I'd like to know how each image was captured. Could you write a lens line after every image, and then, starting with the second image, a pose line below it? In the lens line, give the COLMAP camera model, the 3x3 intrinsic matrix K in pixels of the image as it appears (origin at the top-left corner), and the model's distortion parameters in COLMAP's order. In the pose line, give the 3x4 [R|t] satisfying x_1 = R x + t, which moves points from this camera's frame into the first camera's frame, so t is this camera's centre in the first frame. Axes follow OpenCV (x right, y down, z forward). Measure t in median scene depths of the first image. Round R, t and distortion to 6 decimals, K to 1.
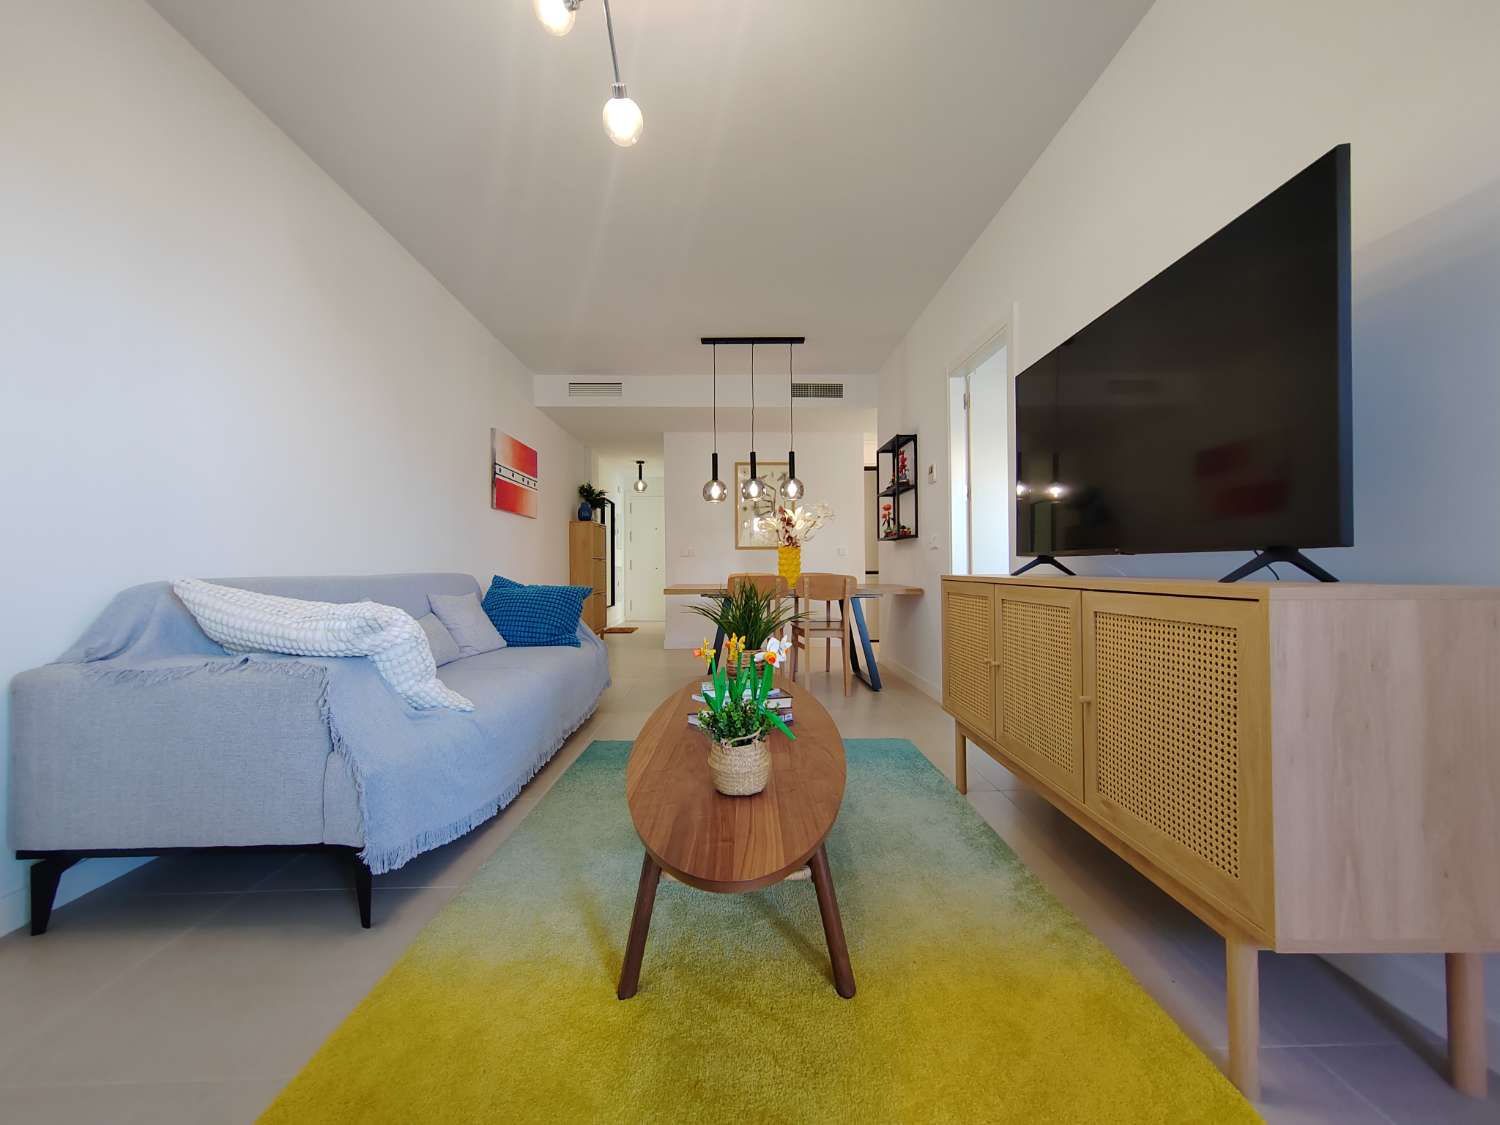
lens RADIAL K [[572.5, 0, 753.9], [0, 572.5, 560.1], [0, 0, 1]] dist [0.003235, 0.000542]
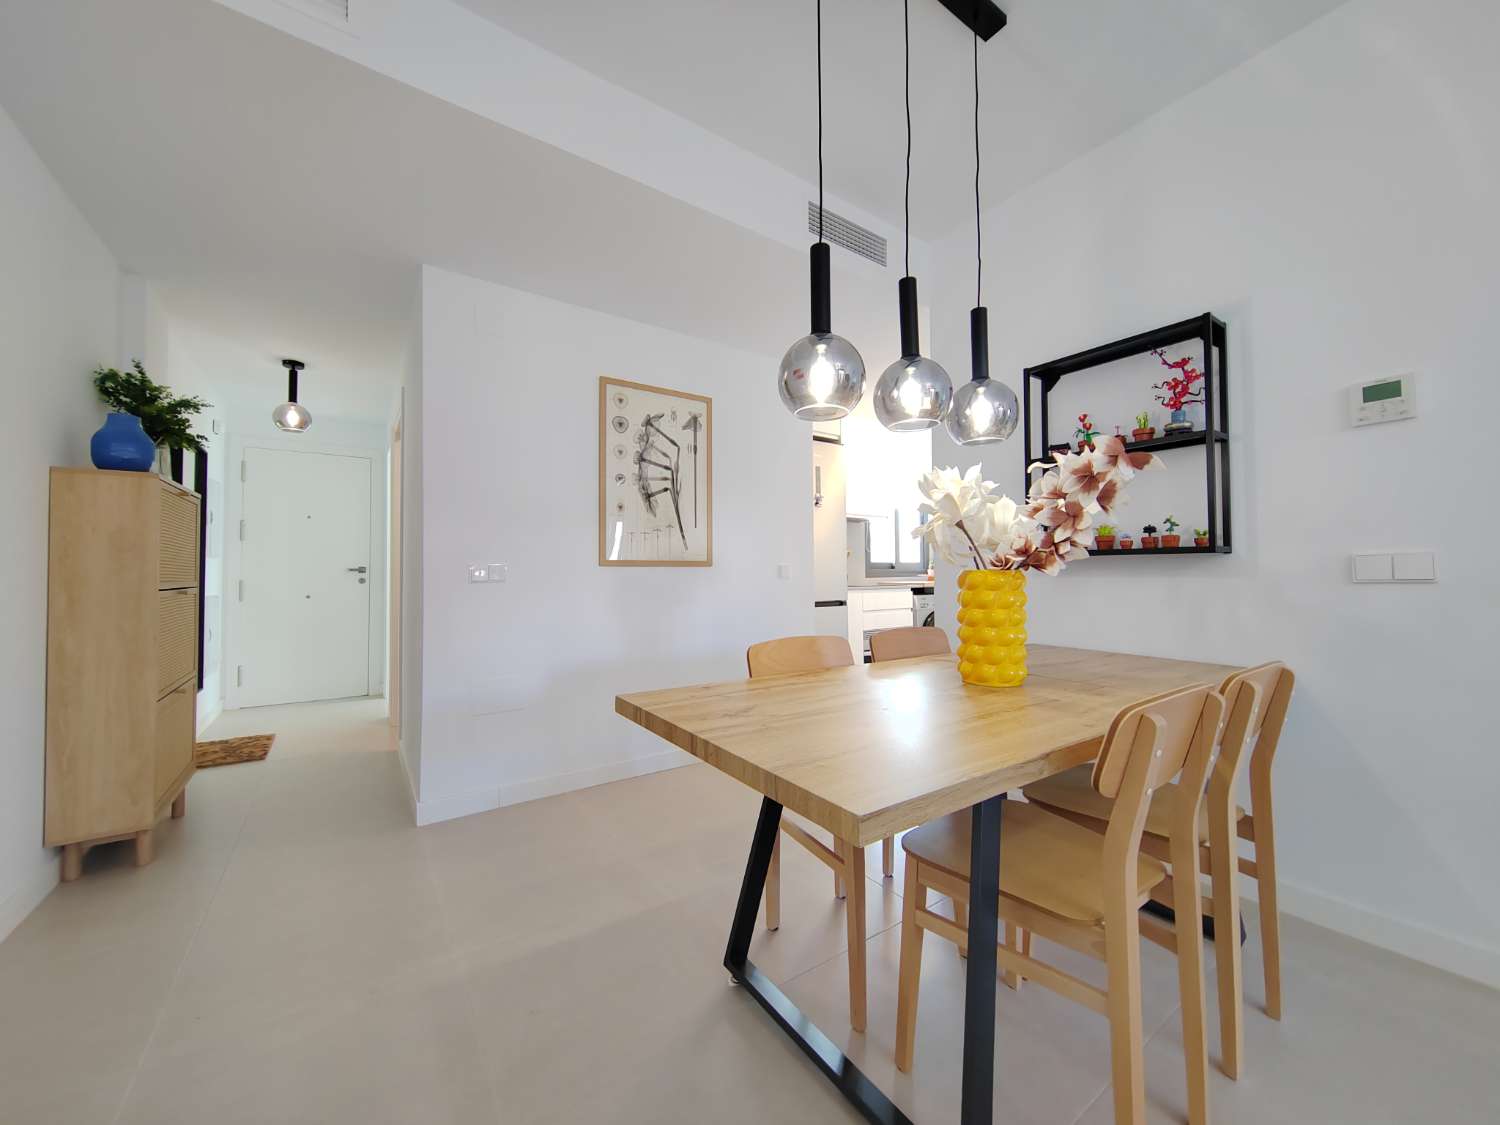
lens RADIAL K [[572.5, 0, 753.9], [0, 572.5, 560.1], [0, 0, 1]] dist [0.003235, 0.000542]
pose [[0.839204, 0.017687, 0.543528, -0.244609], [-0.008652, 0.999779, -0.019176, -0.021220], [-0.543747, 0.011390, 0.839172, 0.761631]]
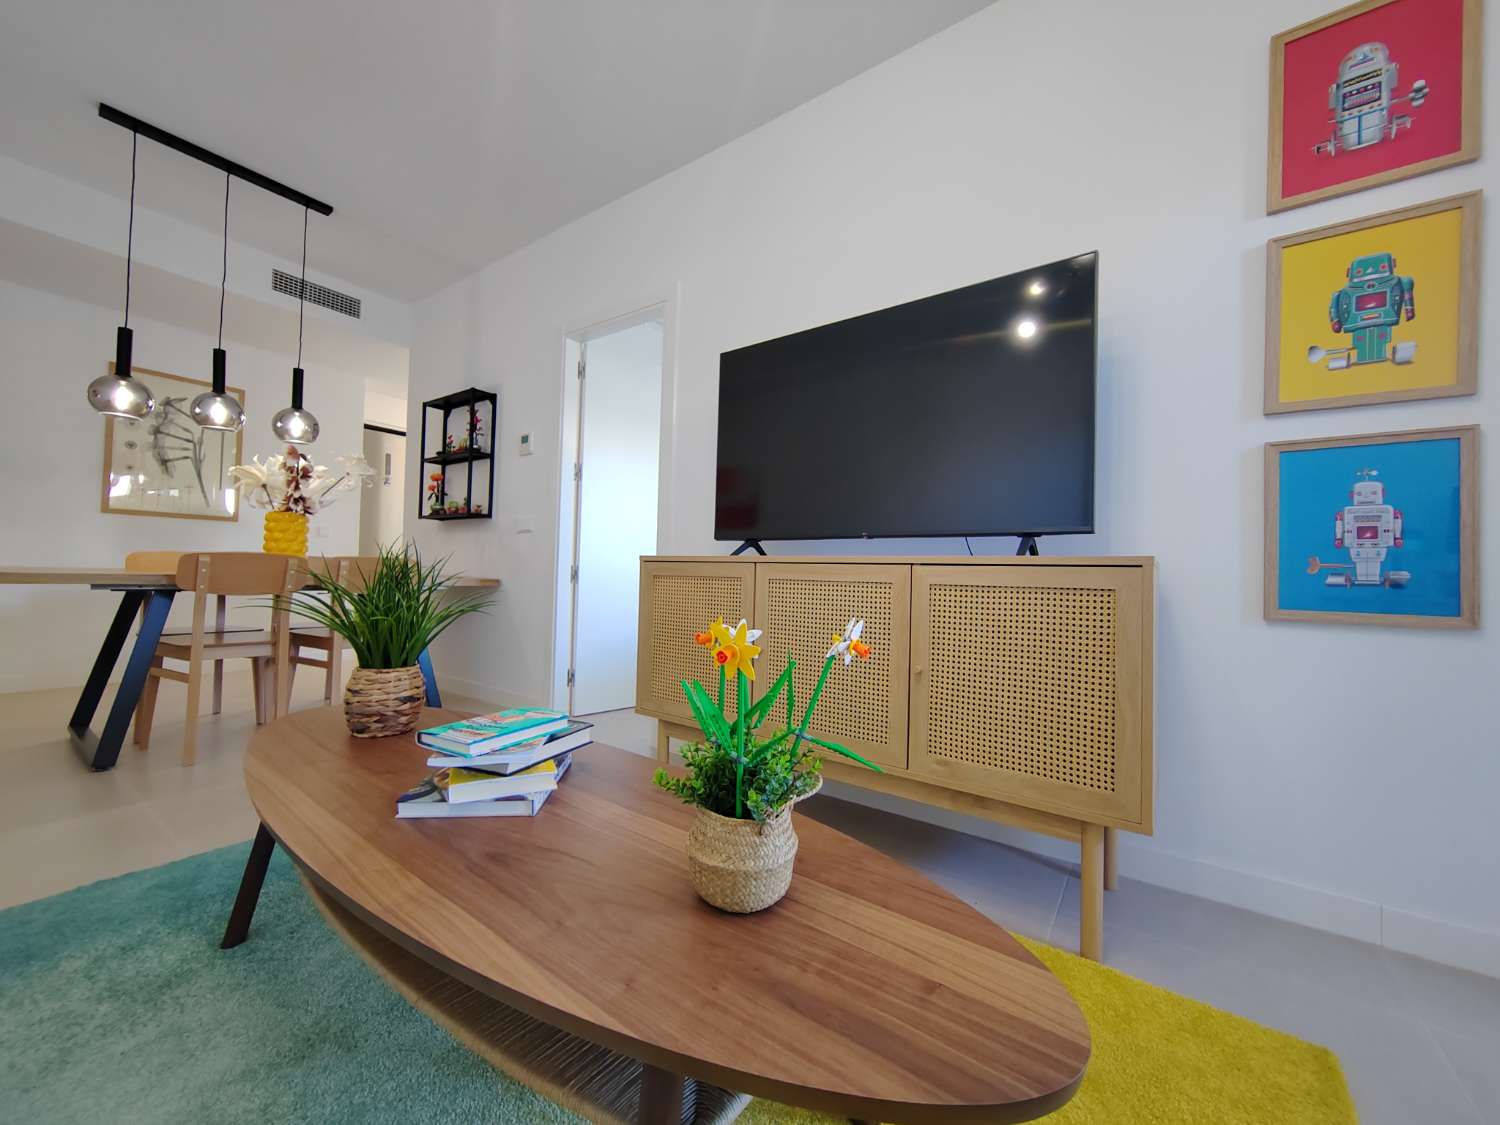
lens RADIAL K [[572.5, 0, 753.9], [0, 572.5, 560.1], [0, 0, 1]] dist [0.003235, 0.000542]
pose [[0.602999, 0.041237, 0.796675, -0.131536], [-0.038562, 0.999002, -0.022523, 0.023532], [-0.796809, -0.017140, 0.603988, 0.180178]]
